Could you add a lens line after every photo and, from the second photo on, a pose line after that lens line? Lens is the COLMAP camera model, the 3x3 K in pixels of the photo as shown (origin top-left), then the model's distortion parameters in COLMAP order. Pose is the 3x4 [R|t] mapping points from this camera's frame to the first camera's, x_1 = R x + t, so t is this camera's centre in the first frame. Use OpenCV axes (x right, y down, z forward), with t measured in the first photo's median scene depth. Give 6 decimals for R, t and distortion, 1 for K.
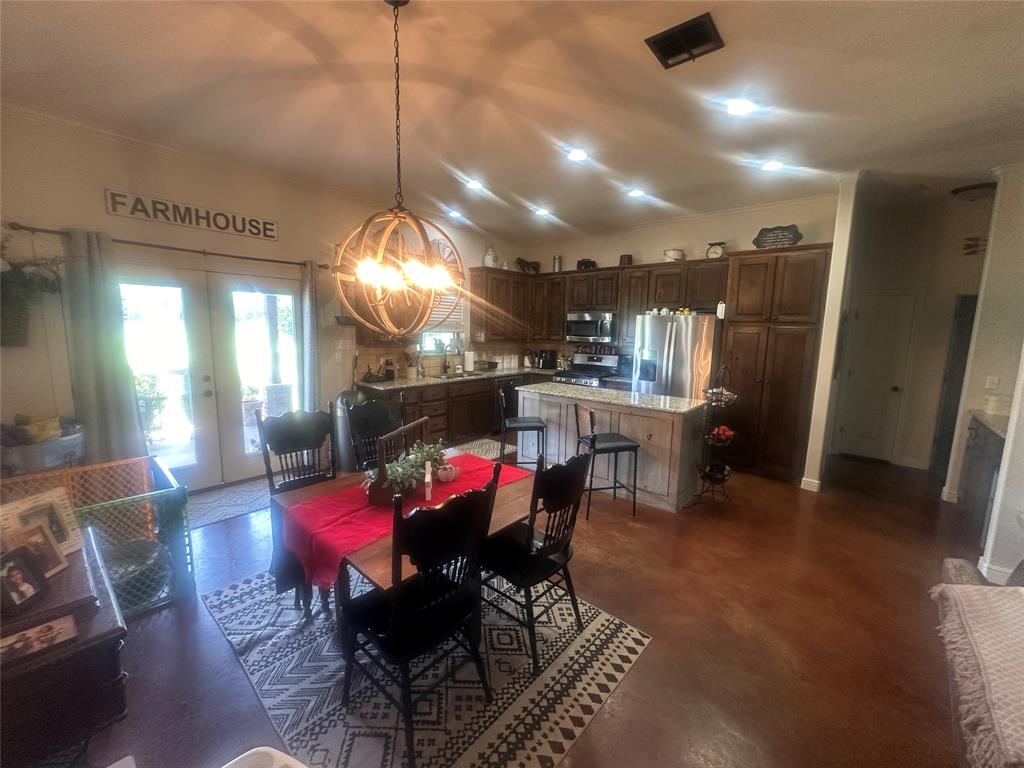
lens RADIAL K [[410.3, 0, 513.0], [0, 410.3, 382.8], [0, 0, 1]] dist [-0.000111, 0.000212]
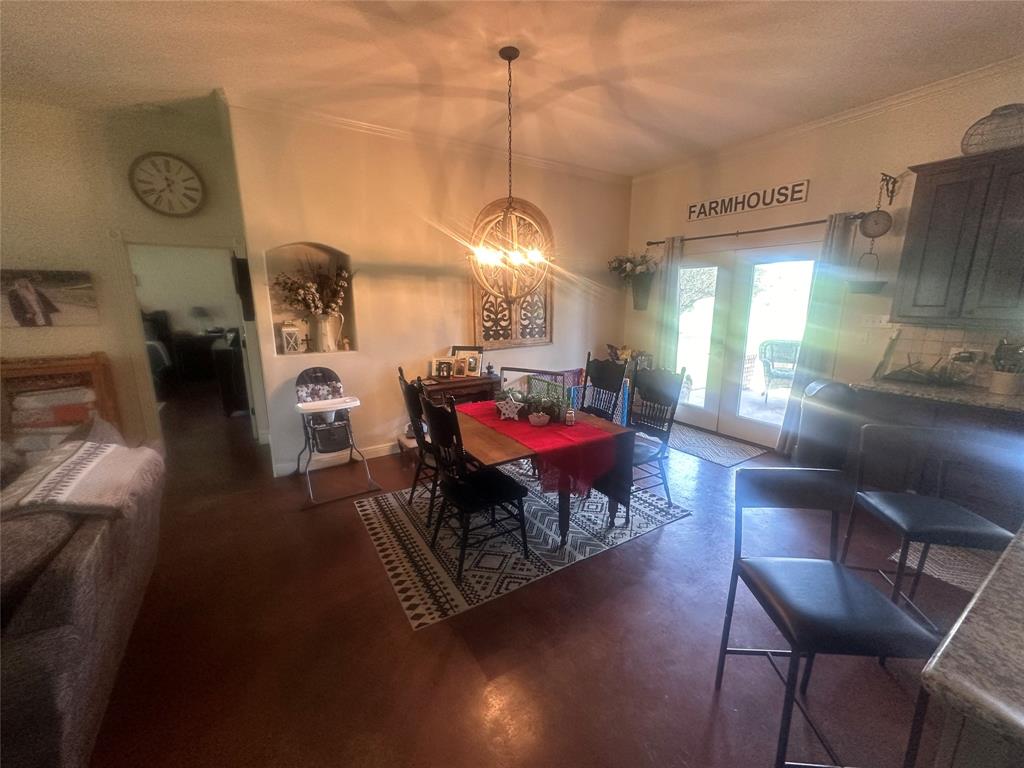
lens RADIAL K [[410.3, 0, 510.2], [0, 410.3, 381.2], [0, 0, 1]] dist [-0.000111, 0.000212]
pose [[-0.303494, 0.169502, -0.937636, 0.669540], [-0.133270, 0.966826, 0.217915, -0.088343], [0.943467, 0.191095, -0.270836, 0.870633]]
